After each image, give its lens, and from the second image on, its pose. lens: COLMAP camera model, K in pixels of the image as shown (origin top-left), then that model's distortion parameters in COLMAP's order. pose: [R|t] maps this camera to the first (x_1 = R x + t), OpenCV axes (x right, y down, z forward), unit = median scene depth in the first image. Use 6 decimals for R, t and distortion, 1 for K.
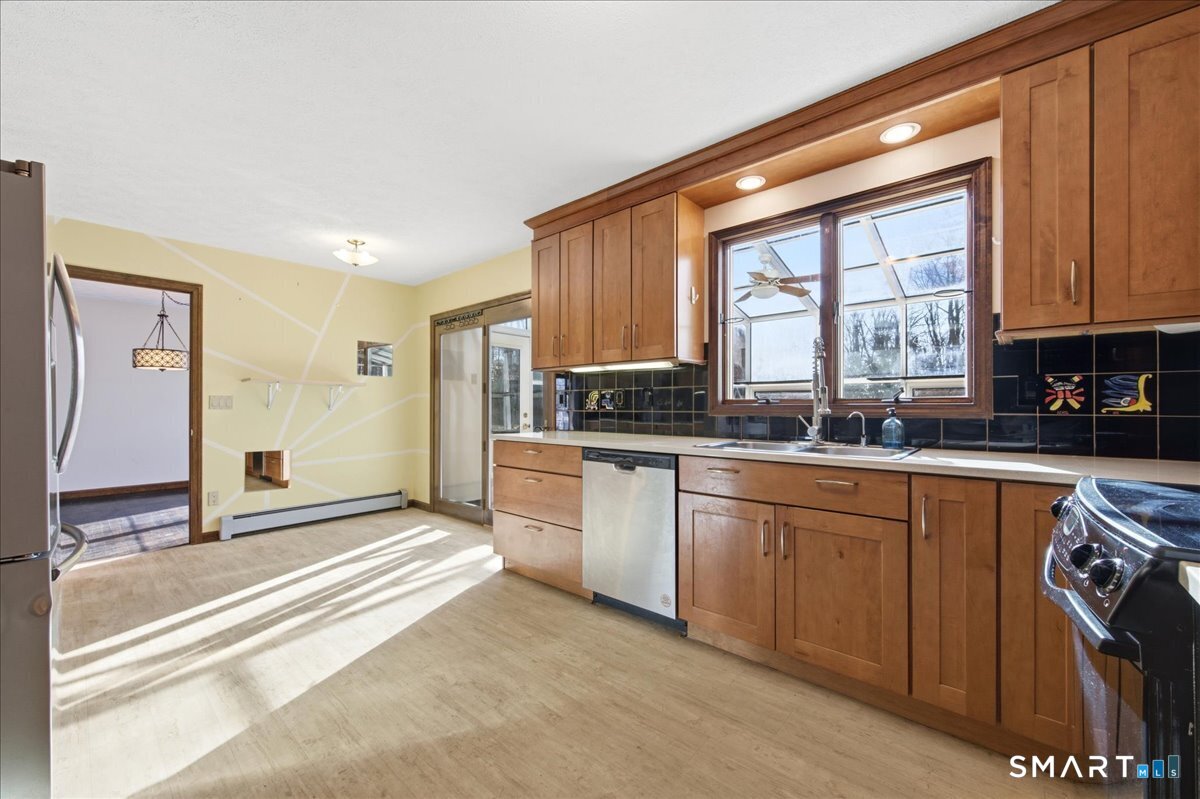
lens RADIAL K [[476.0, 0, 610.8], [0, 476.0, 406.4], [0, 0, 1]] dist [-0.001824, -0.000280]
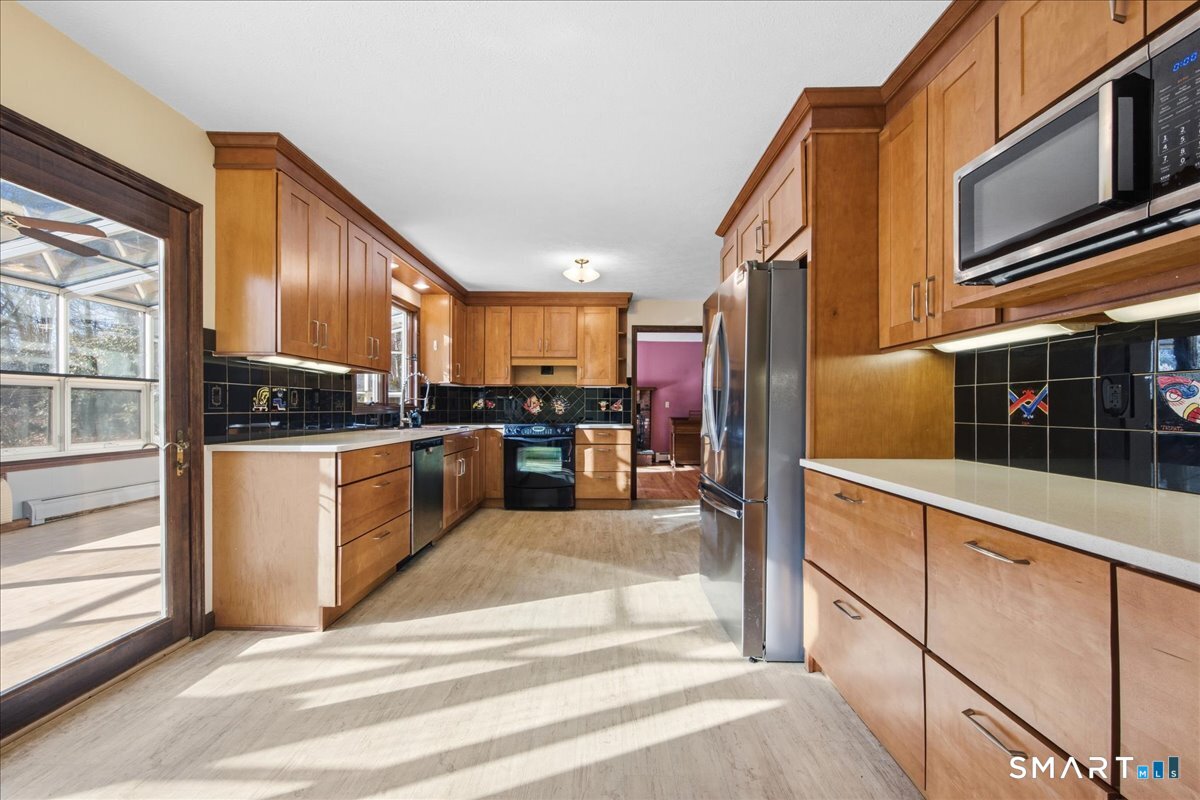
lens RADIAL K [[476.0, 0, 610.8], [0, 476.0, 406.9], [0, 0, 1]] dist [-0.001824, -0.000280]
pose [[-0.664182, -0.001495, 0.747569, -1.341303], [-0.004889, 0.999985, -0.002343, -0.001296], [-0.747555, -0.005211, -0.664179, 1.462452]]
